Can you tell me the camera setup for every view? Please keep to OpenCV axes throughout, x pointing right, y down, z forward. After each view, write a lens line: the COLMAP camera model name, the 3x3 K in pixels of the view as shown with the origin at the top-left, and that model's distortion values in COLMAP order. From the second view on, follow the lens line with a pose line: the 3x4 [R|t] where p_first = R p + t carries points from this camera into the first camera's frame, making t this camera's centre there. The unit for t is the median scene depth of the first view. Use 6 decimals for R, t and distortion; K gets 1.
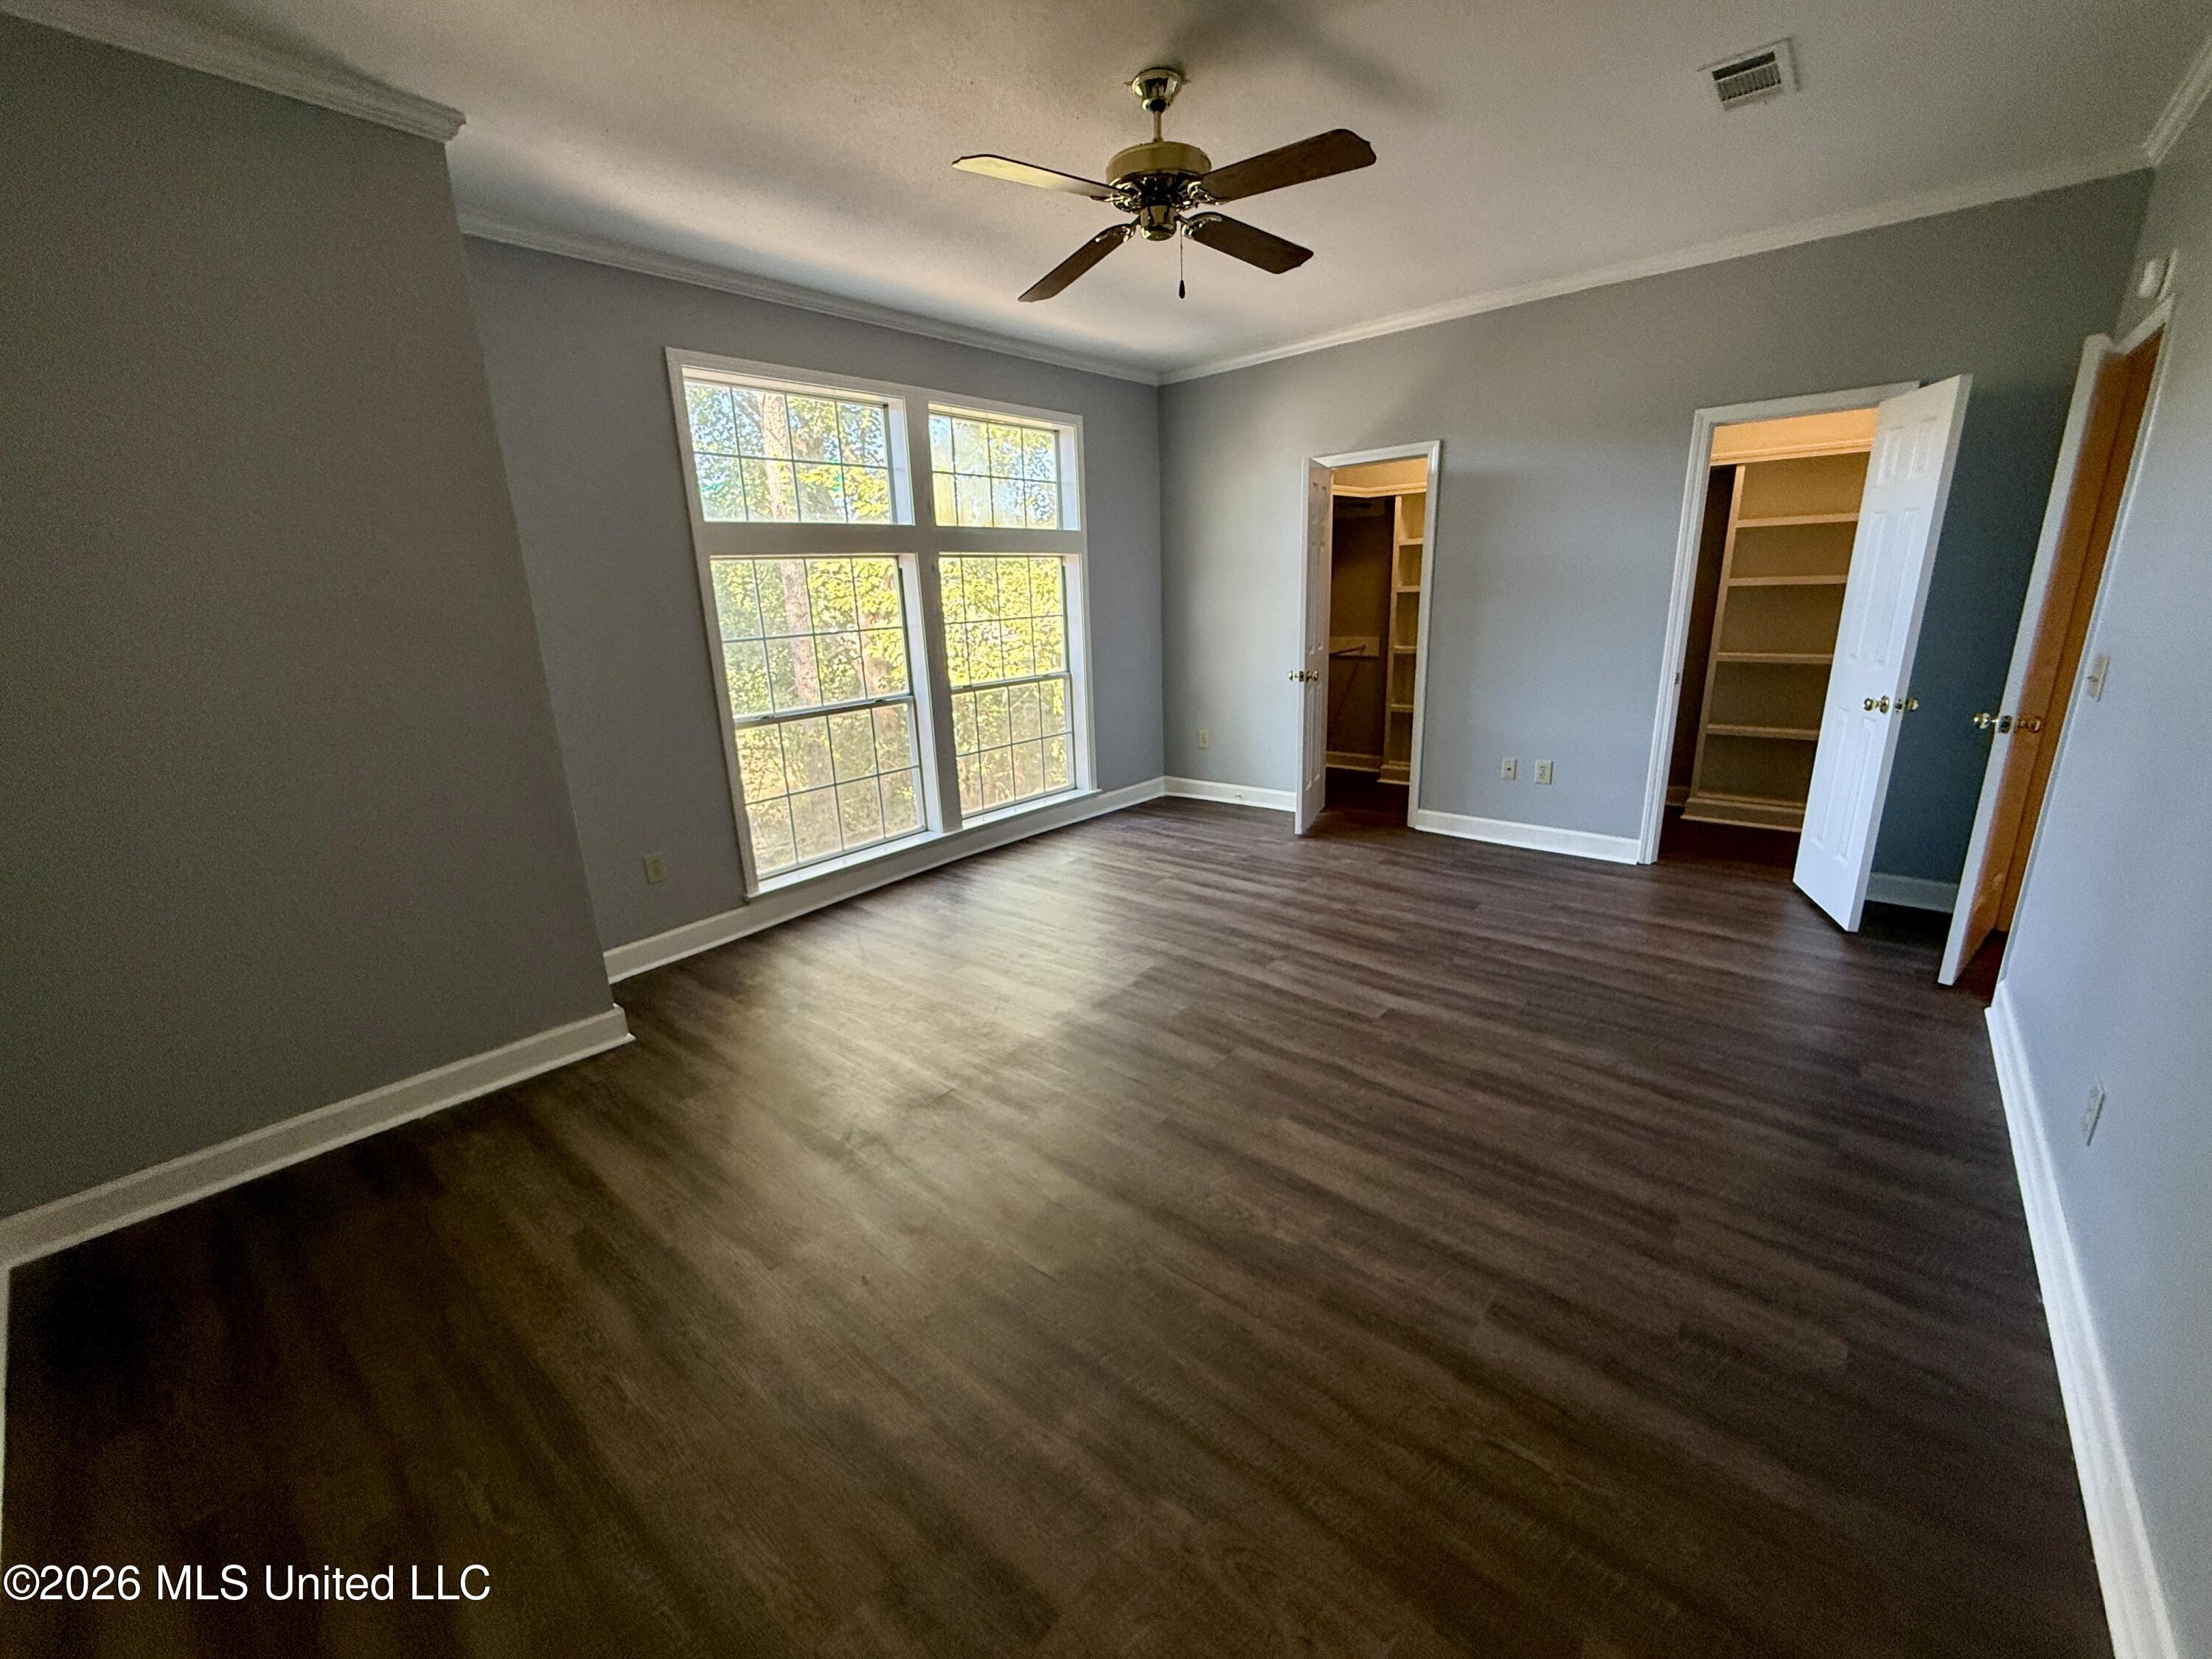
lens RADIAL K [[881.0, 0, 1106.8], [0, 881.0, 831.2], [0, 0, 1]] dist [0.000473, -0.000108]
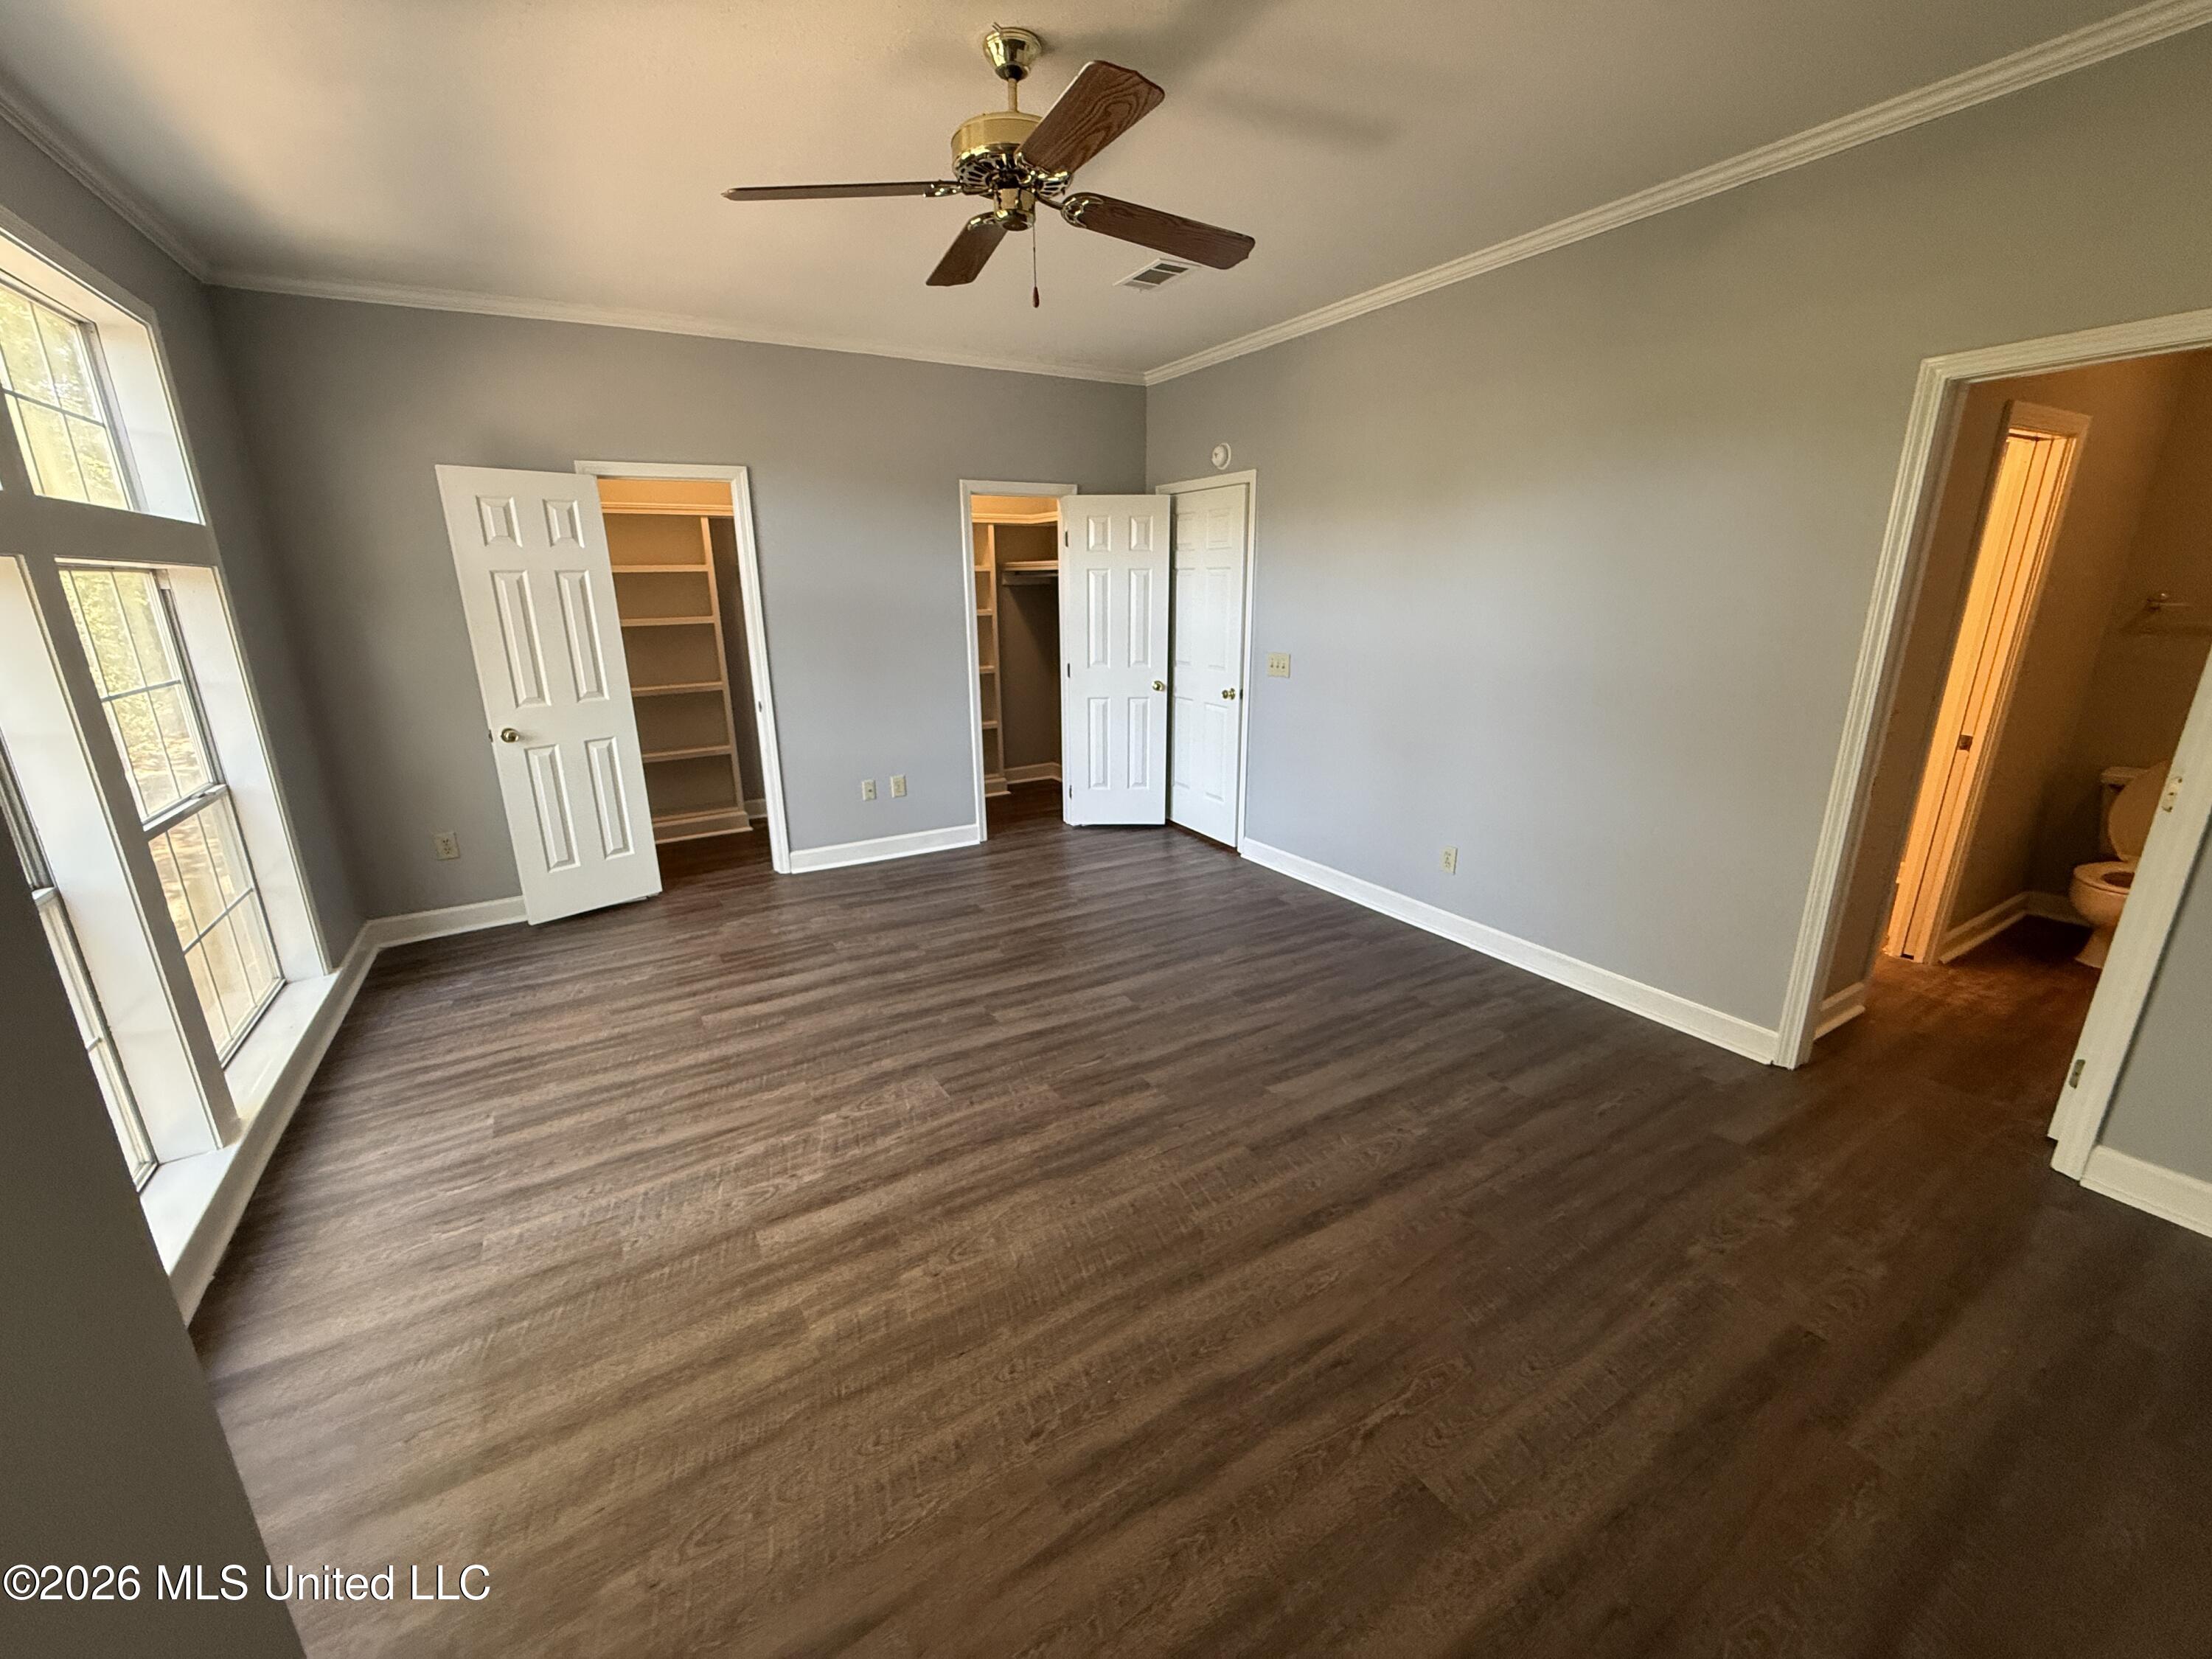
lens RADIAL K [[881.0, 0, 1099.6], [0, 881.0, 824.8], [0, 0, 1]] dist [0.000473, -0.000108]
pose [[0.331504, -0.225604, 0.916083, -0.517292], [0.257637, 0.955730, 0.142136, -0.133326], [-0.907595, 0.188899, 0.374952, 0.438954]]
